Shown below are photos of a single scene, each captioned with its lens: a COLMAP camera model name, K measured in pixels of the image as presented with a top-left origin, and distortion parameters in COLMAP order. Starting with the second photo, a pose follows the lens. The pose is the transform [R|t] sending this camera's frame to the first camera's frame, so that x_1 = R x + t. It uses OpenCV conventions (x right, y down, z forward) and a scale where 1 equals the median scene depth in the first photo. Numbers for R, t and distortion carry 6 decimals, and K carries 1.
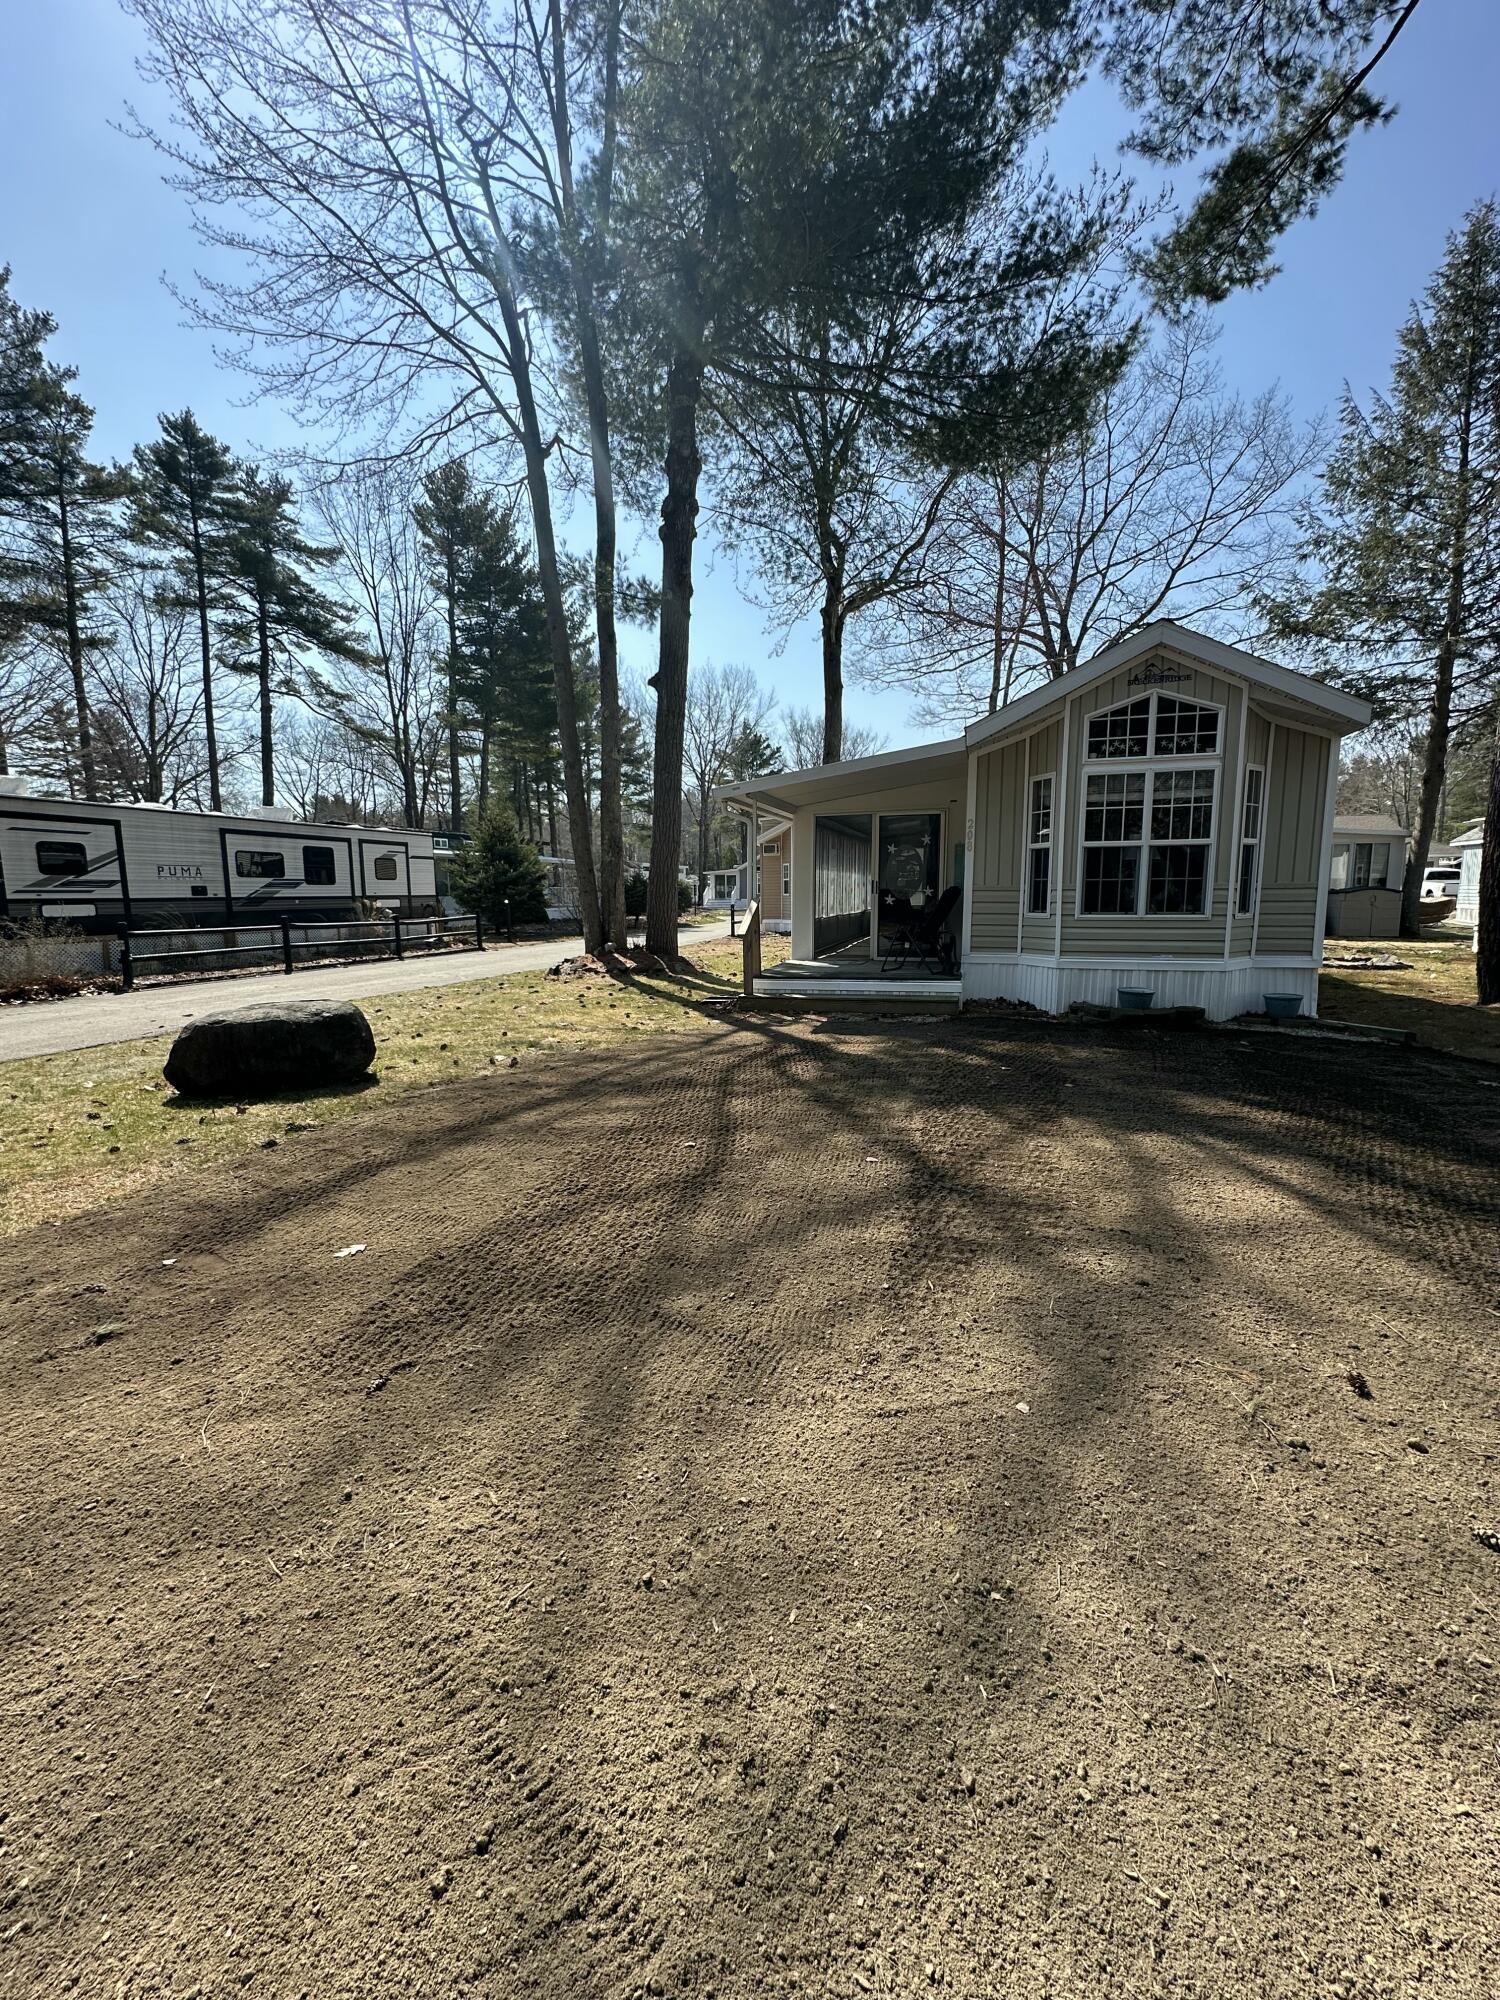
lens RADIAL K [[796.6, 0, 744.9], [0, 796.6, 998.4], [0, 0, 1]] dist [-0.002299, 0.000467]
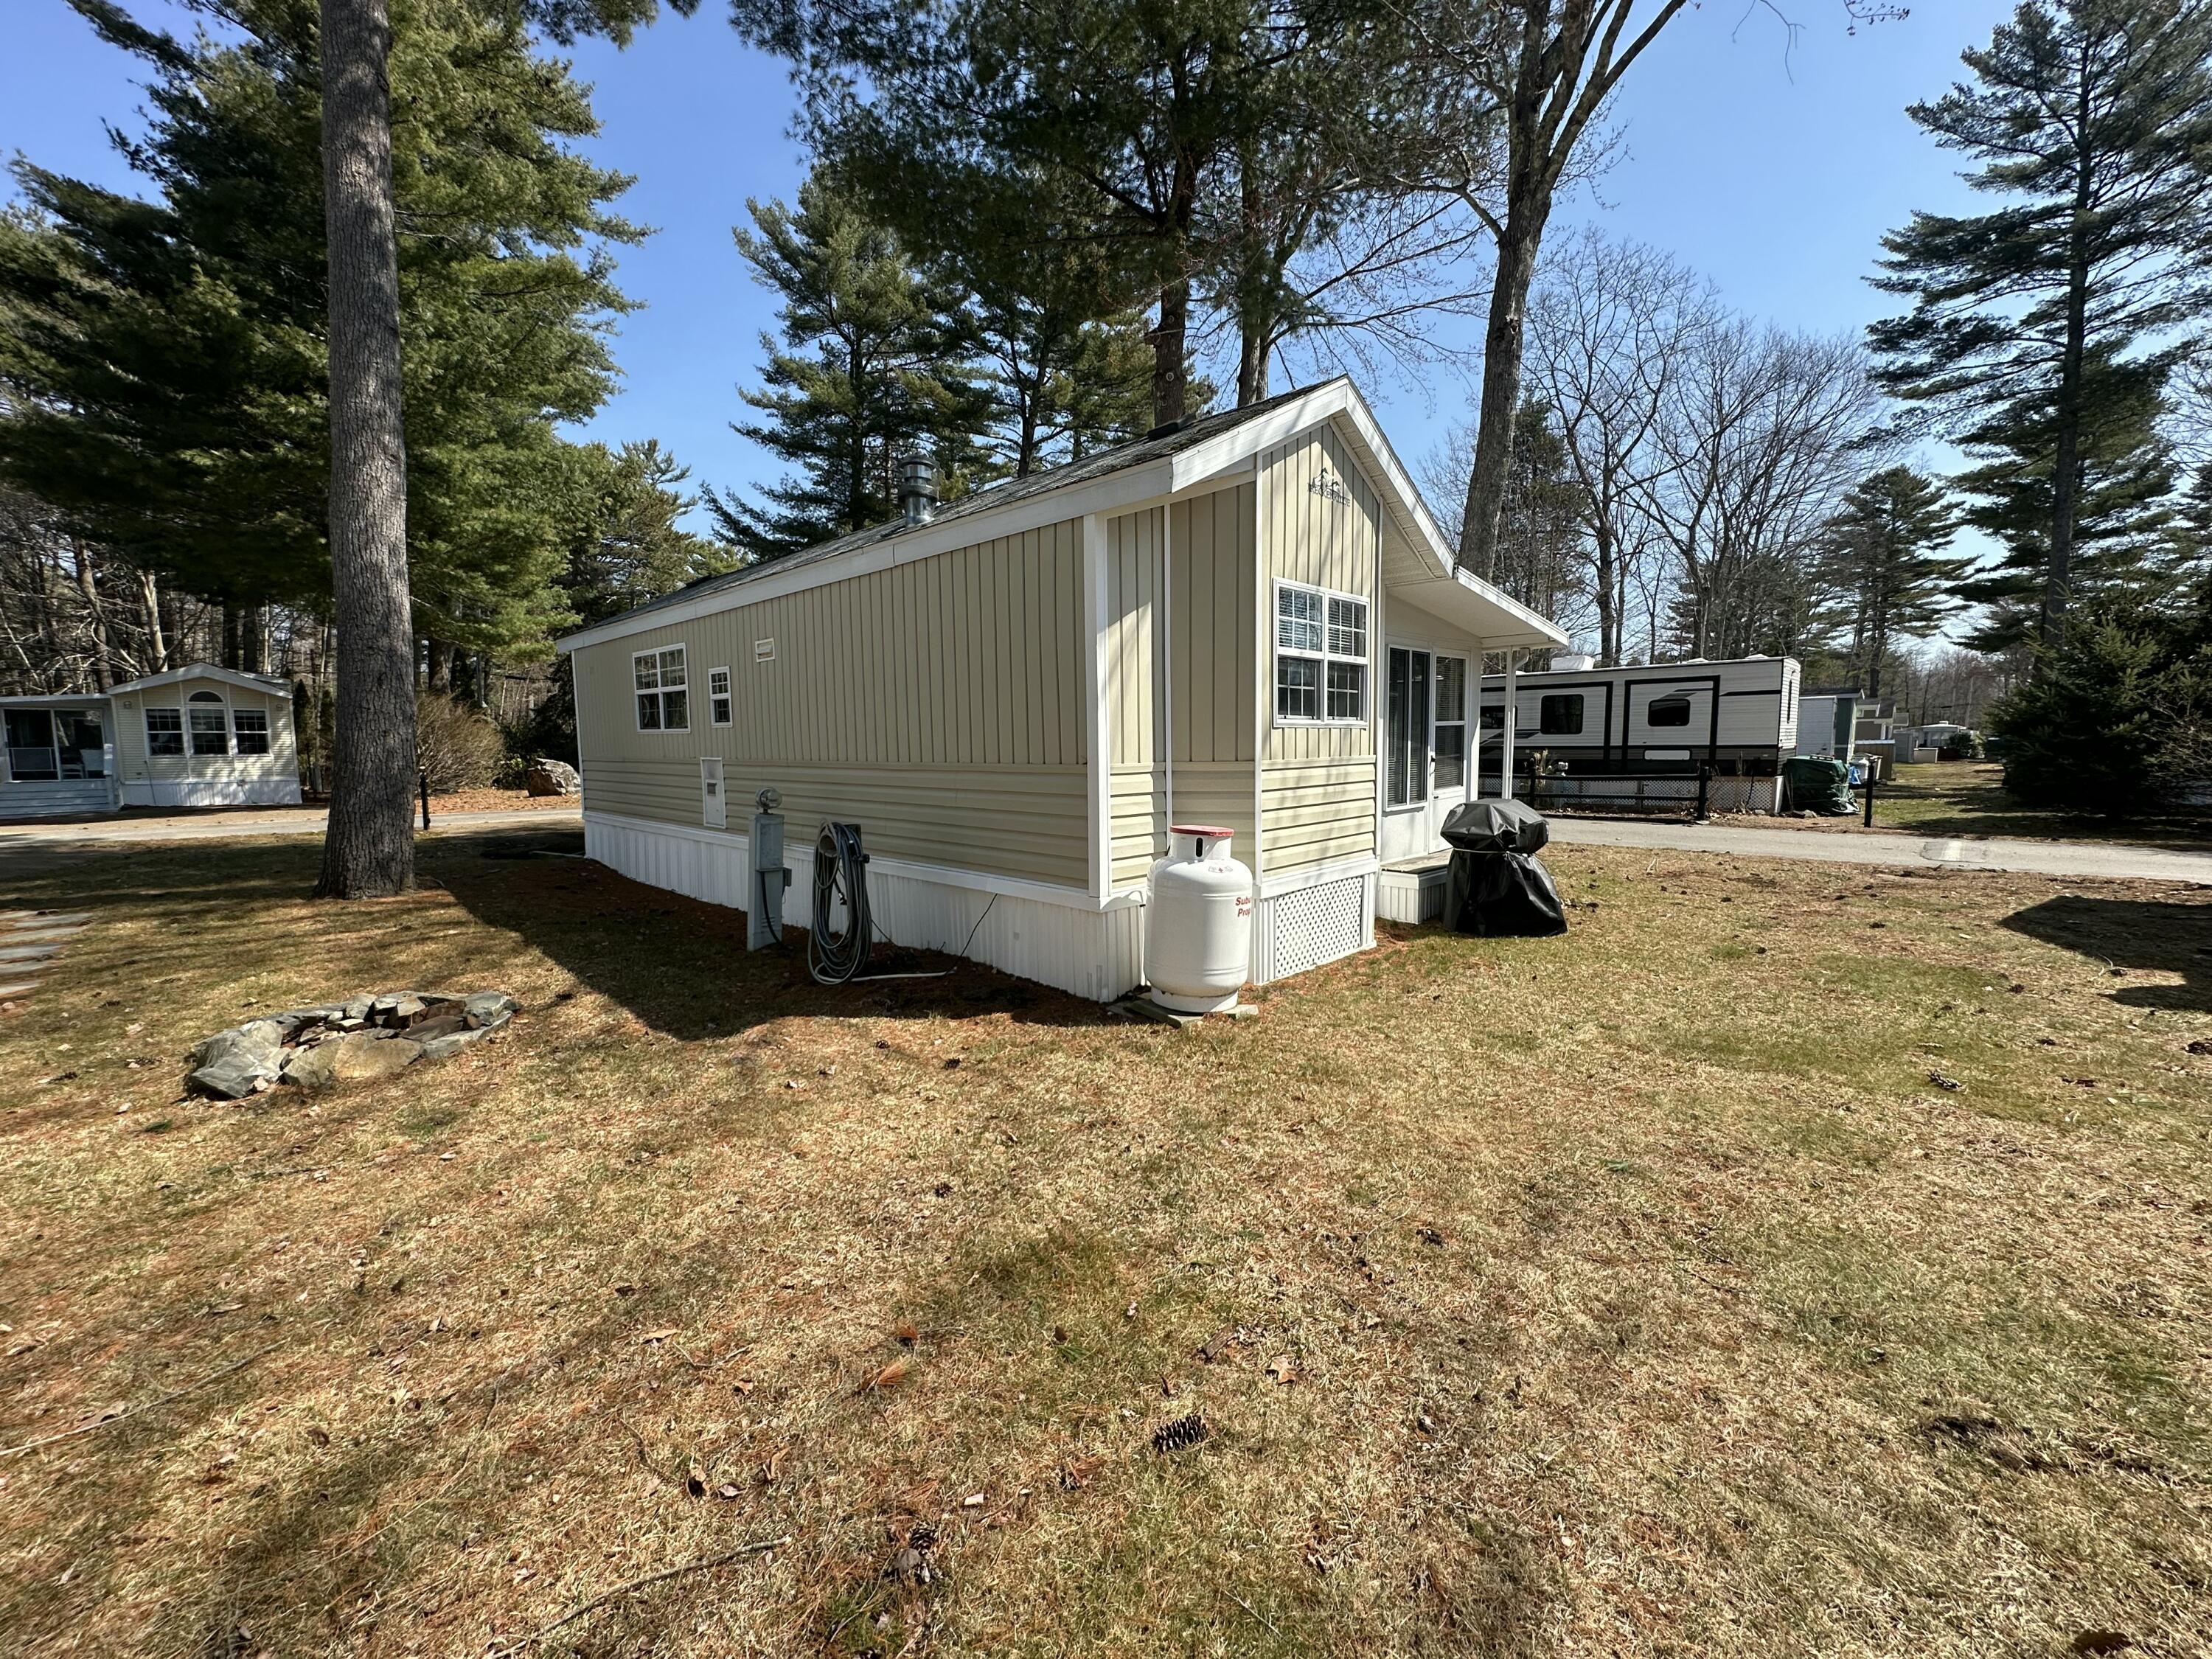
lens RADIAL K [[881.0, 0, 1107.1], [0, 881.0, 824.8], [0, 0, 1]] dist [-0.002299, 0.000467]
pose [[-0.458035, 0.095035, -0.883840, 0.615489], [-0.103724, 0.981763, 0.159318, -0.137628], [0.882862, 0.164649, -0.439824, 0.928926]]
